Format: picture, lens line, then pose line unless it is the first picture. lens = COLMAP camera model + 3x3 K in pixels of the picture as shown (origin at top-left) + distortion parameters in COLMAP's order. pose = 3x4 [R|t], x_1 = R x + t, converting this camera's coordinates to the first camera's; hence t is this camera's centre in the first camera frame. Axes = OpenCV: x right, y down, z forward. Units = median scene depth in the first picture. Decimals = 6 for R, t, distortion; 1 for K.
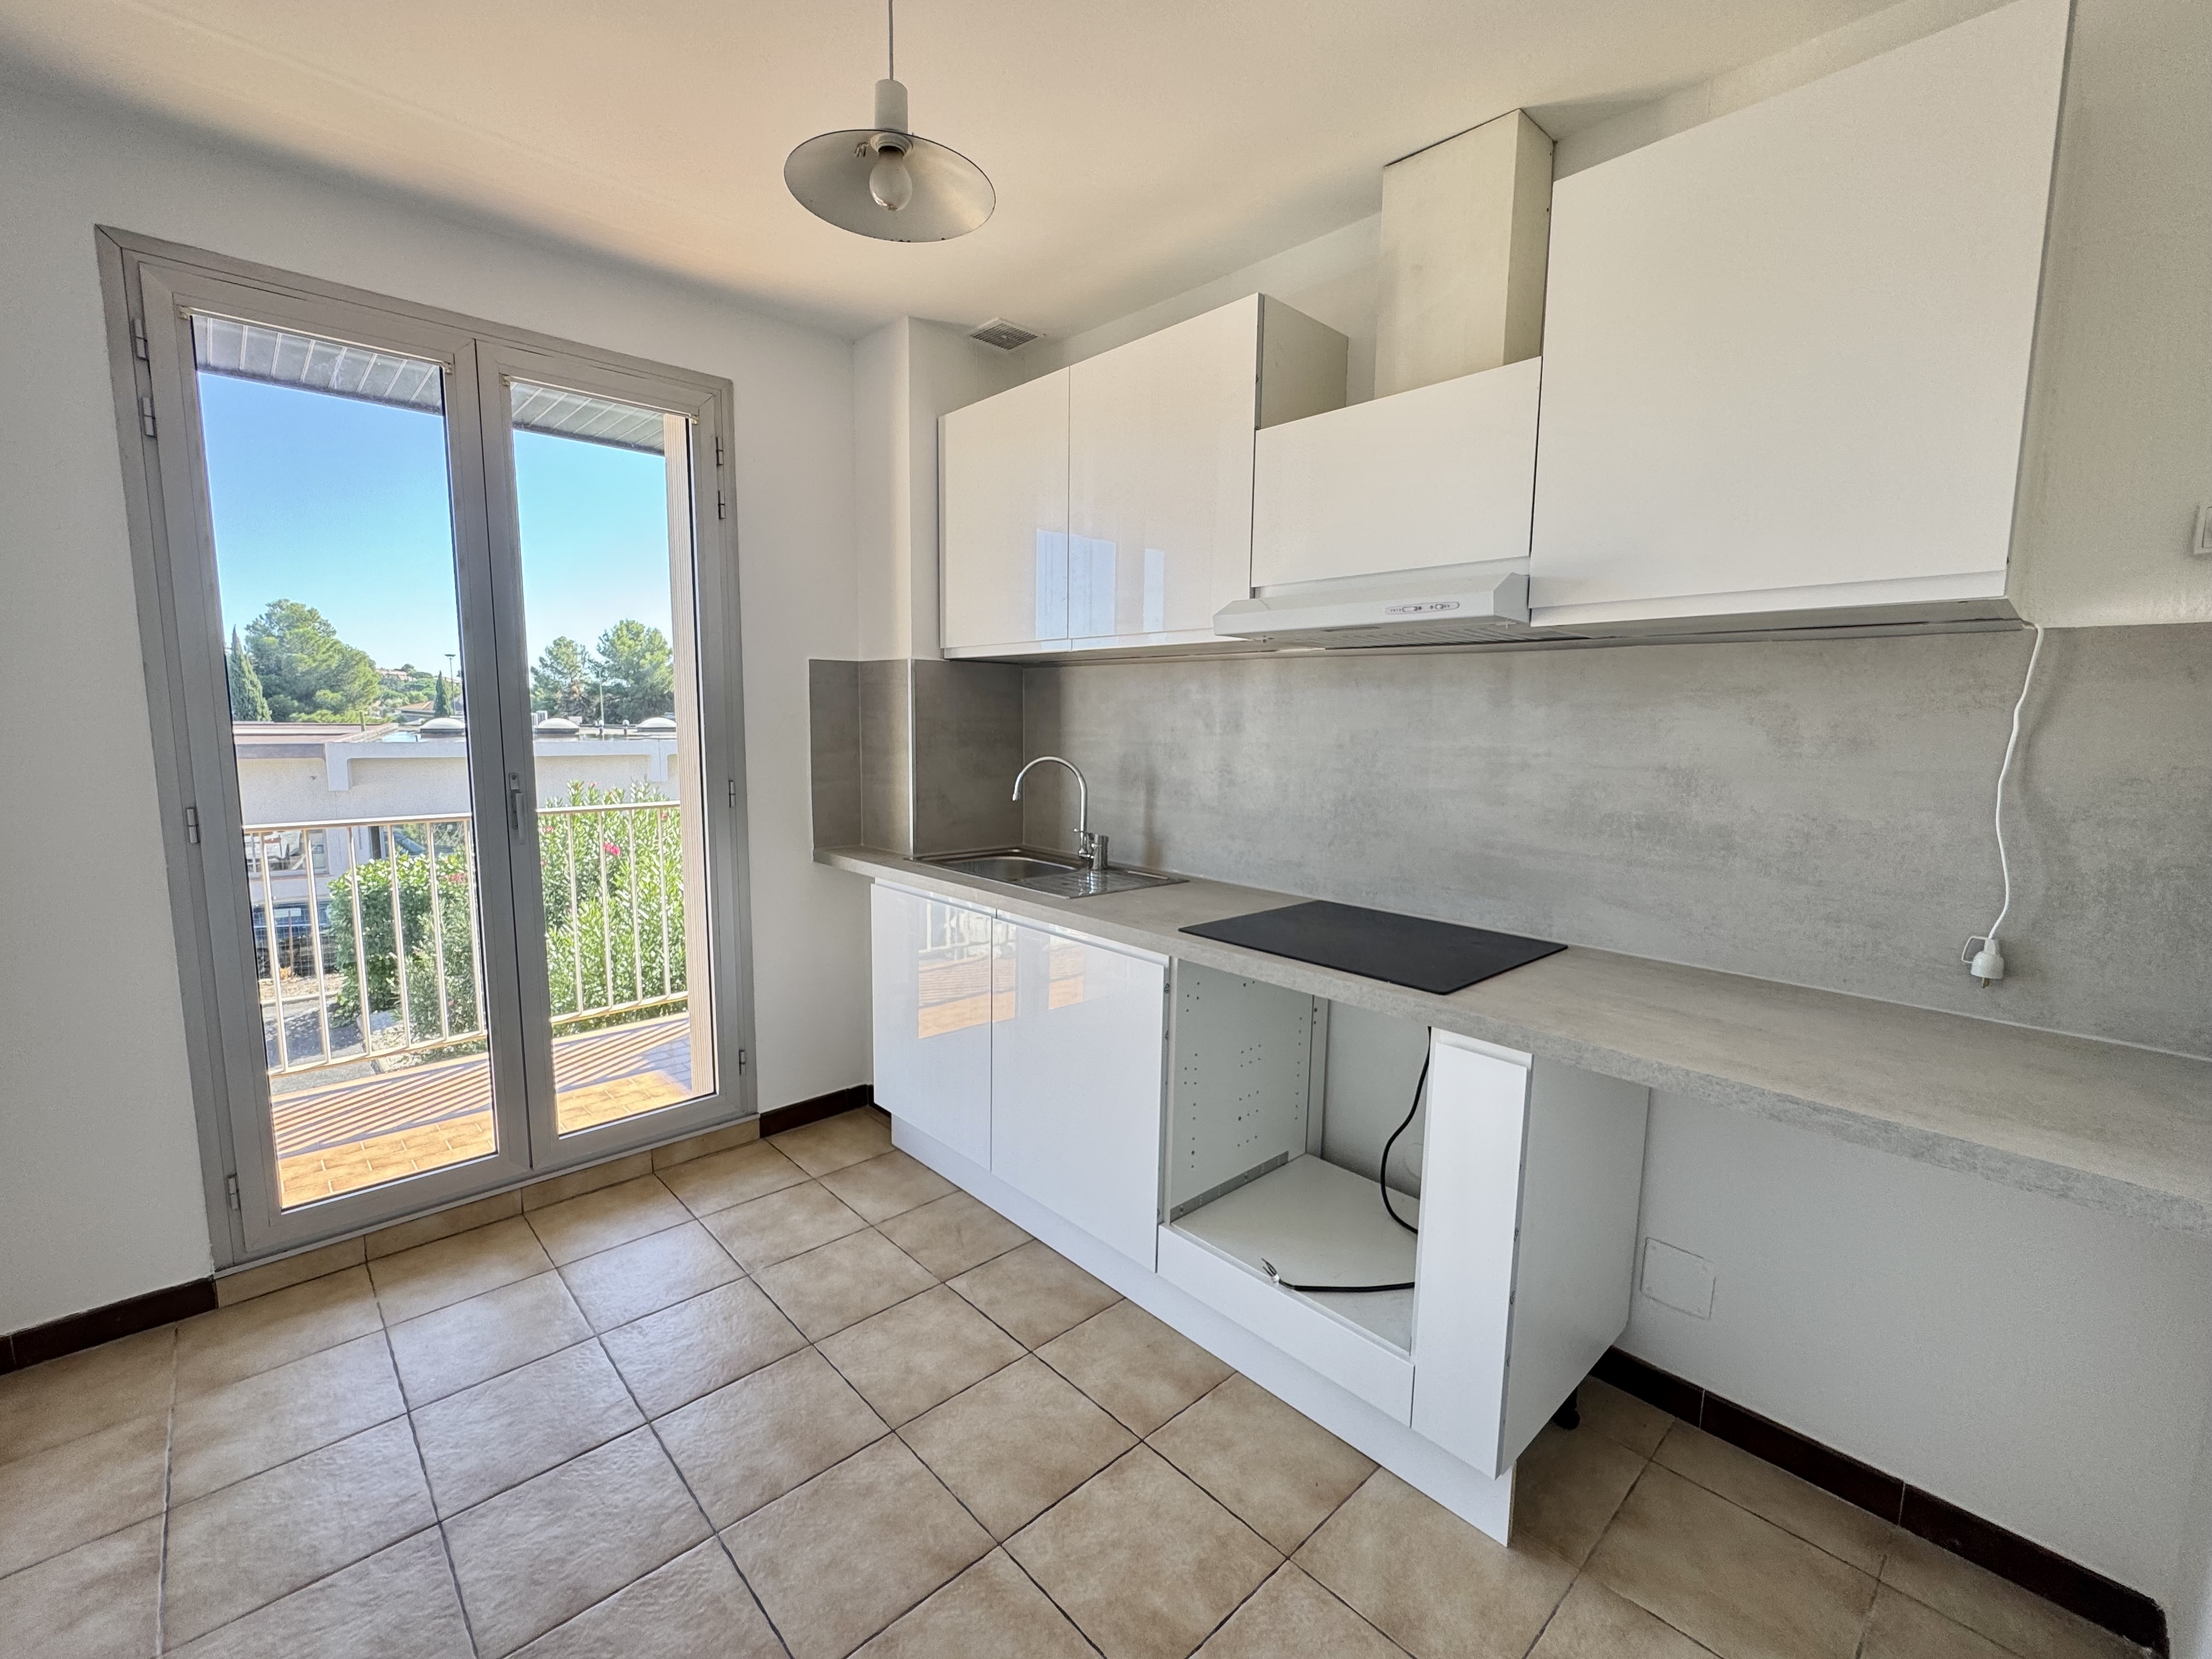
lens RADIAL K [[947.4, 0, 1112.6], [0, 947.4, 832.2], [0, 0, 1]] dist [0.004064, 0.000098]
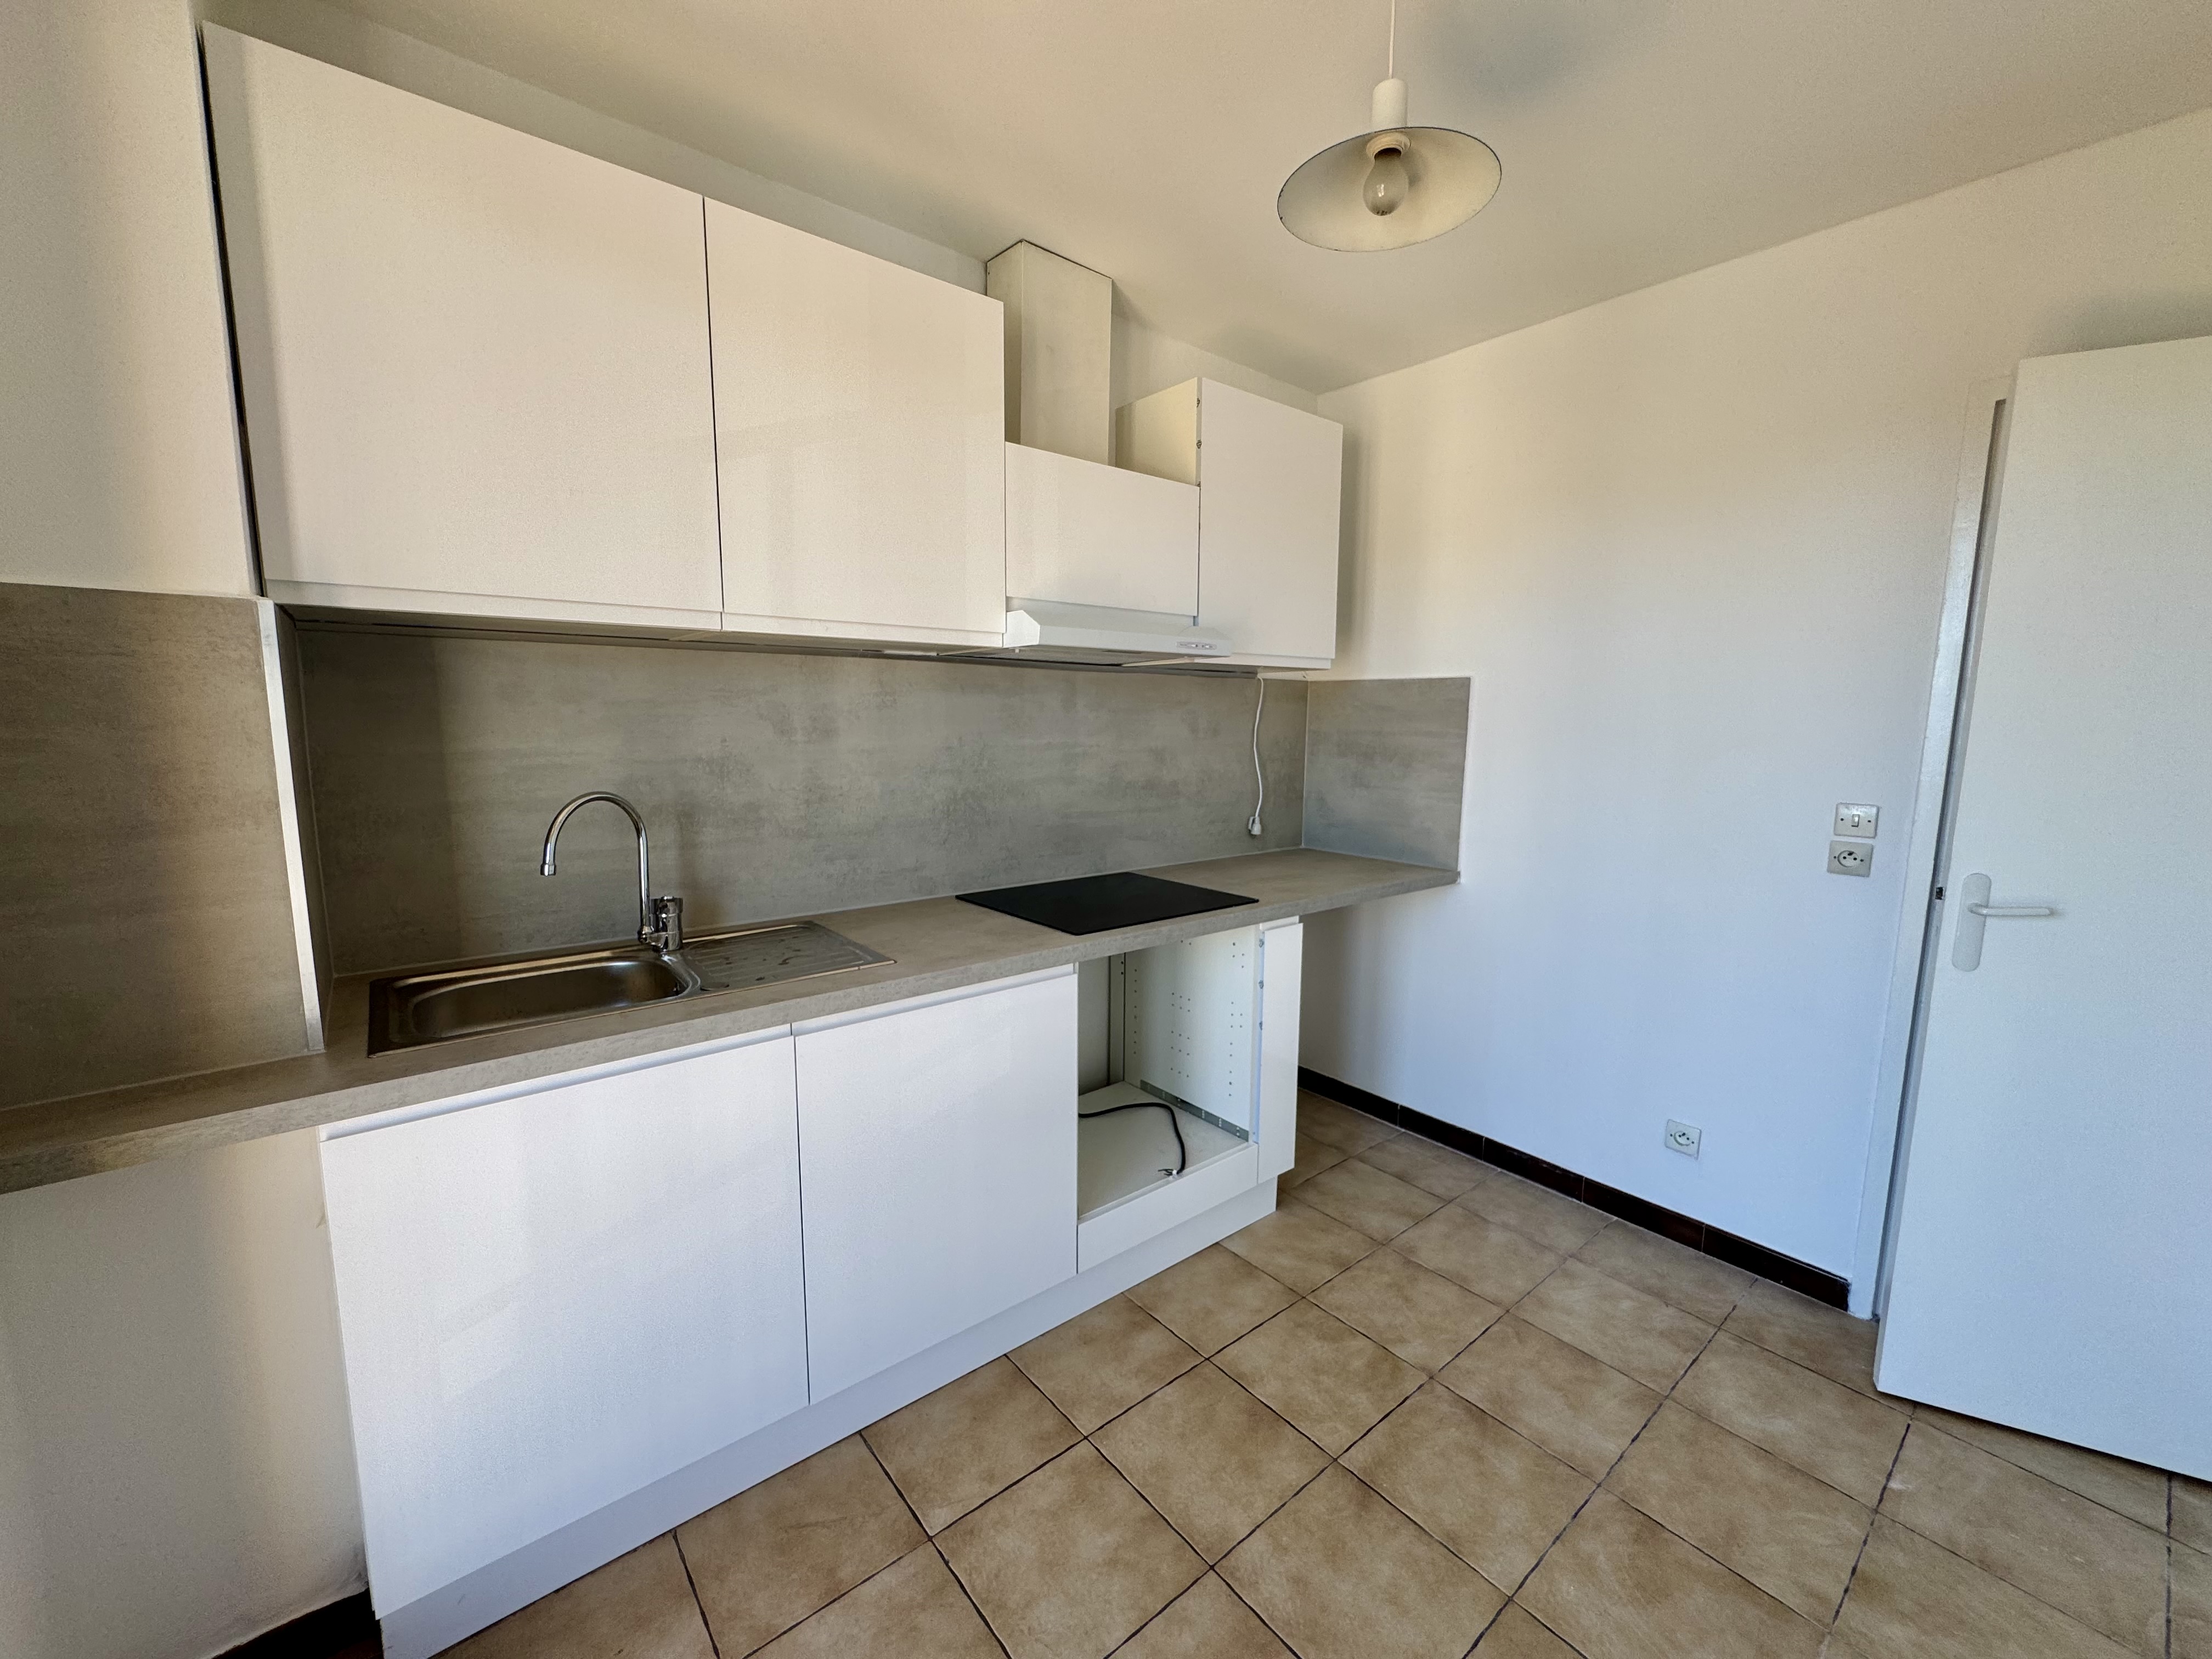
lens RADIAL K [[878.6, 0, 1102.2], [0, 878.6, 835.2], [0, 0, 1]] dist [-0.002087, -0.000182]
pose [[0.071162, -0.146626, 0.986629, -0.846905], [0.119564, 0.983259, 0.137501, -0.127755], [-0.990273, 0.108181, 0.087501, 0.879792]]
